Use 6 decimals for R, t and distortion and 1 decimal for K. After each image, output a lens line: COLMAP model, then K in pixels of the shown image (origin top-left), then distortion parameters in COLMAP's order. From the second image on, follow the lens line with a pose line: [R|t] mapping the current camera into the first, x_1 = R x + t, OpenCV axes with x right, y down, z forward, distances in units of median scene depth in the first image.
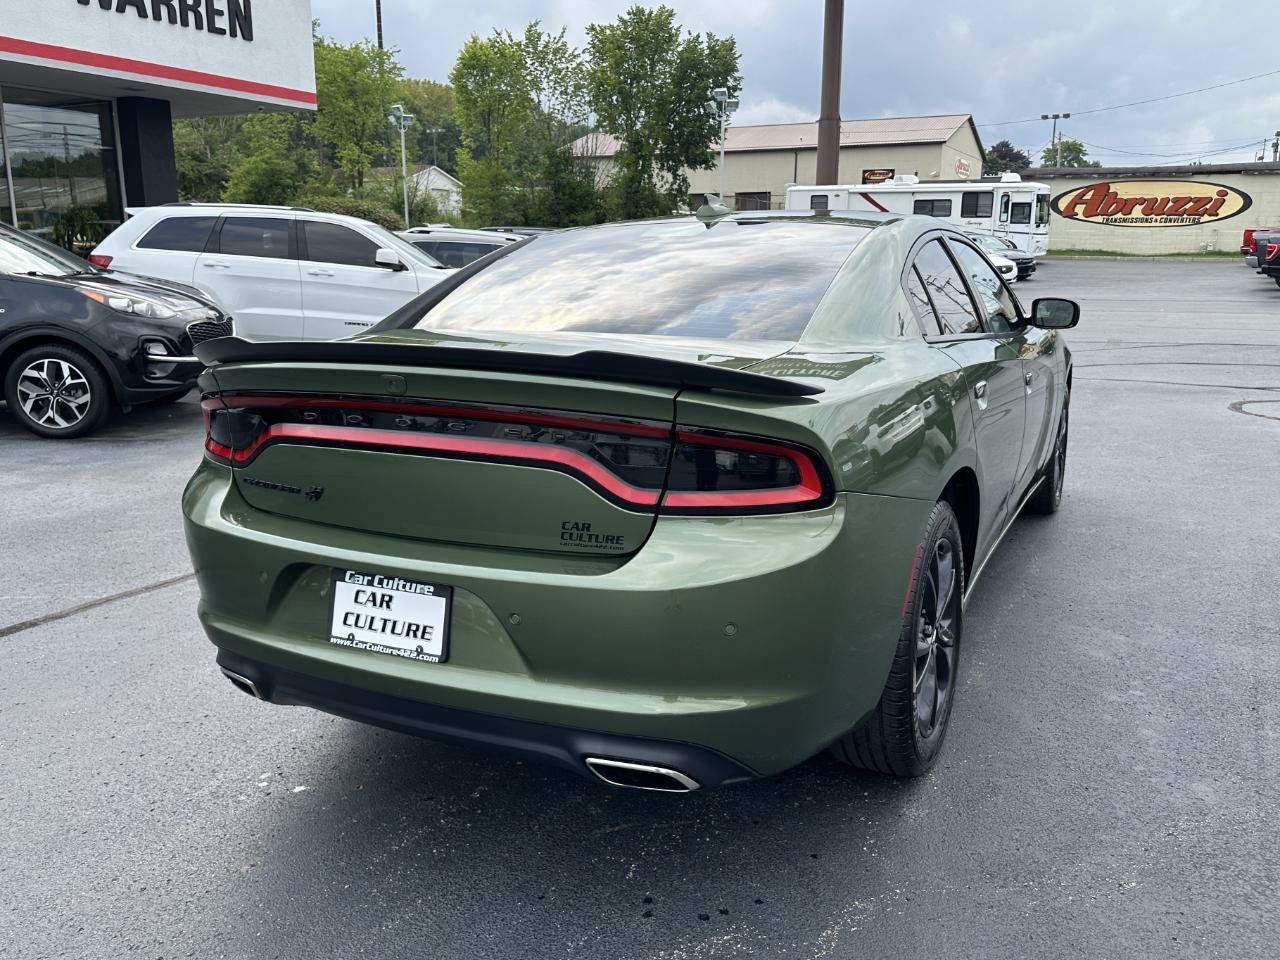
lens RADIAL K [[997.6, 0, 640.0], [0, 997.6, 480.0], [0, 0, 1]] dist [0.032442, -0.040253]
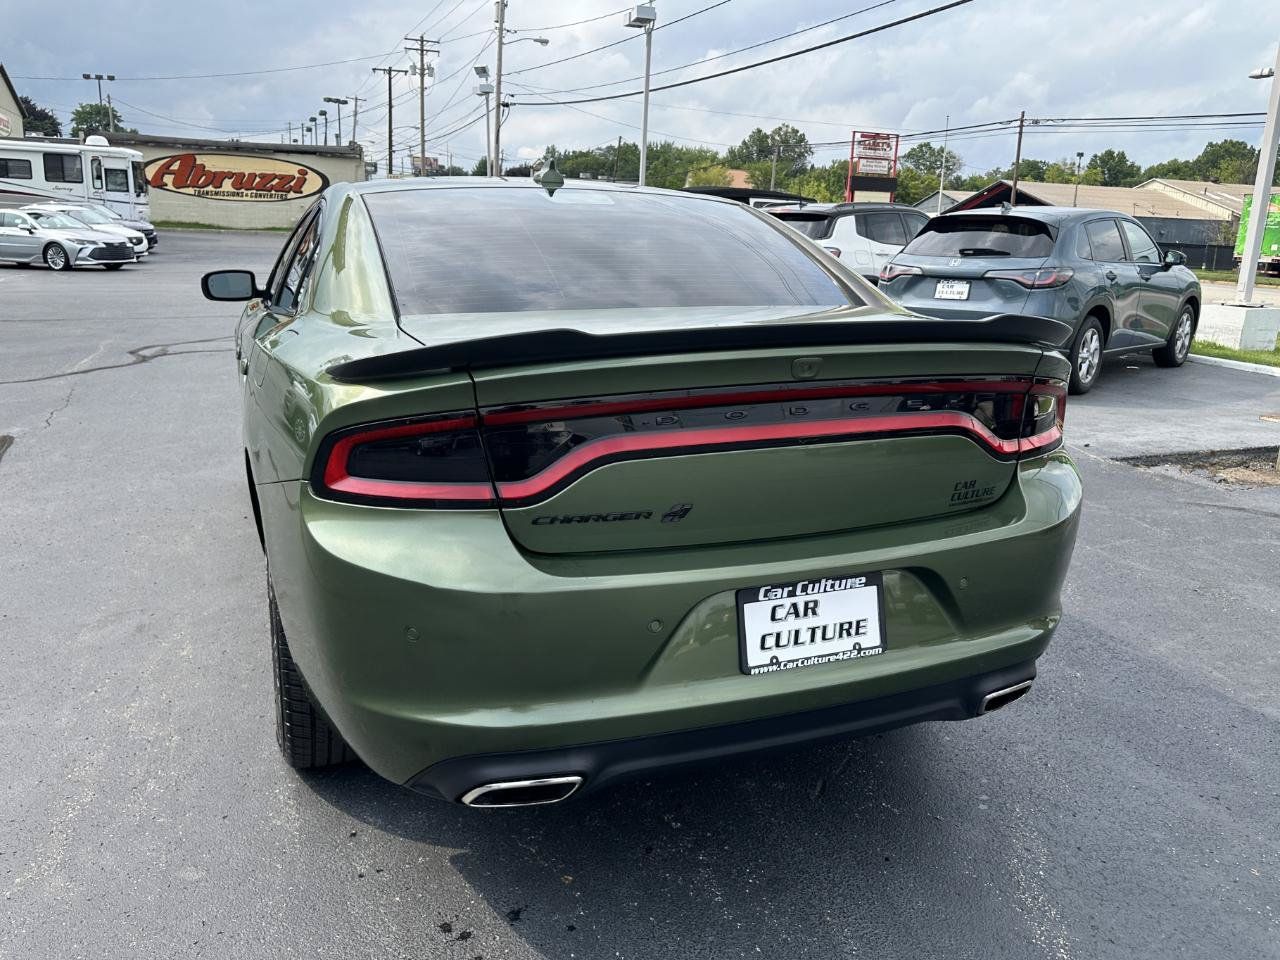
lens RADIAL K [[1007.5, 0, 640.0], [0, 1007.5, 480.0], [0, 0, 1]] dist [0.041082, -0.053302]
pose [[0.674522, -0.158784, 0.720977, -0.908799], [0.141751, 0.986281, 0.084595, -0.084342], [-0.724518, 0.045138, 0.687776, 0.434051]]
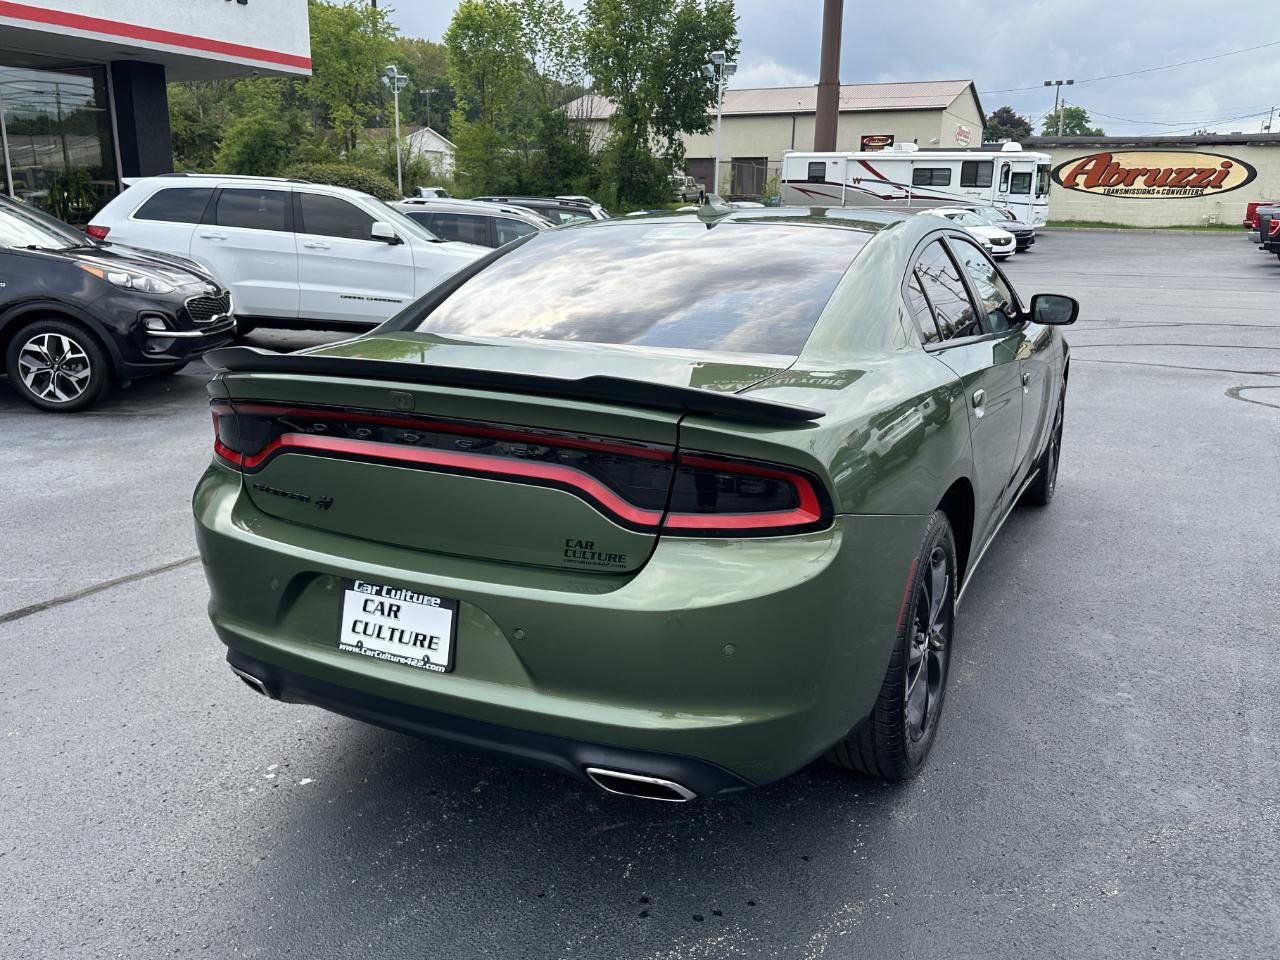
lens RADIAL K [[996.5, 0, 621.0], [0, 996.5, 483.7], [0, 0, 1]] dist [0.032796, -0.041490]
pose [[0.999868, 0.012717, -0.010125, -0.010478], [-0.012350, 0.999294, 0.035476, -0.044519], [0.010569, -0.035346, 0.999319, -0.017970]]
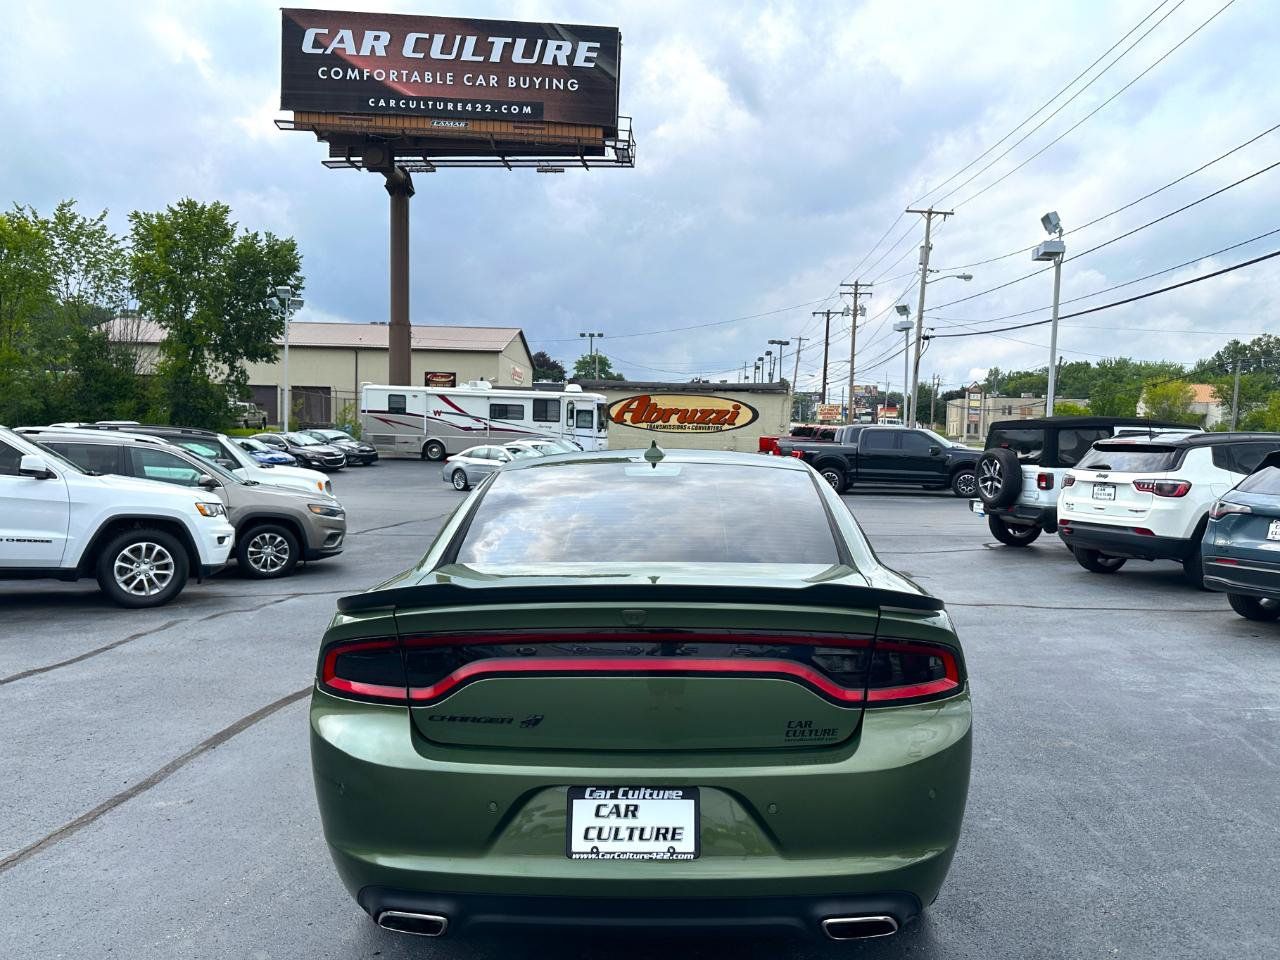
lens RADIAL K [[987.8, 0, 646.3], [0, 987.8, 484.9], [0, 0, 1]] dist [0.127754, -0.275325]
pose [[0.911110, -0.003431, 0.412149, -0.639982], [0.080605, 0.982140, -0.170010, -0.043843], [-0.404204, 0.188119, 0.895115, -0.082851]]
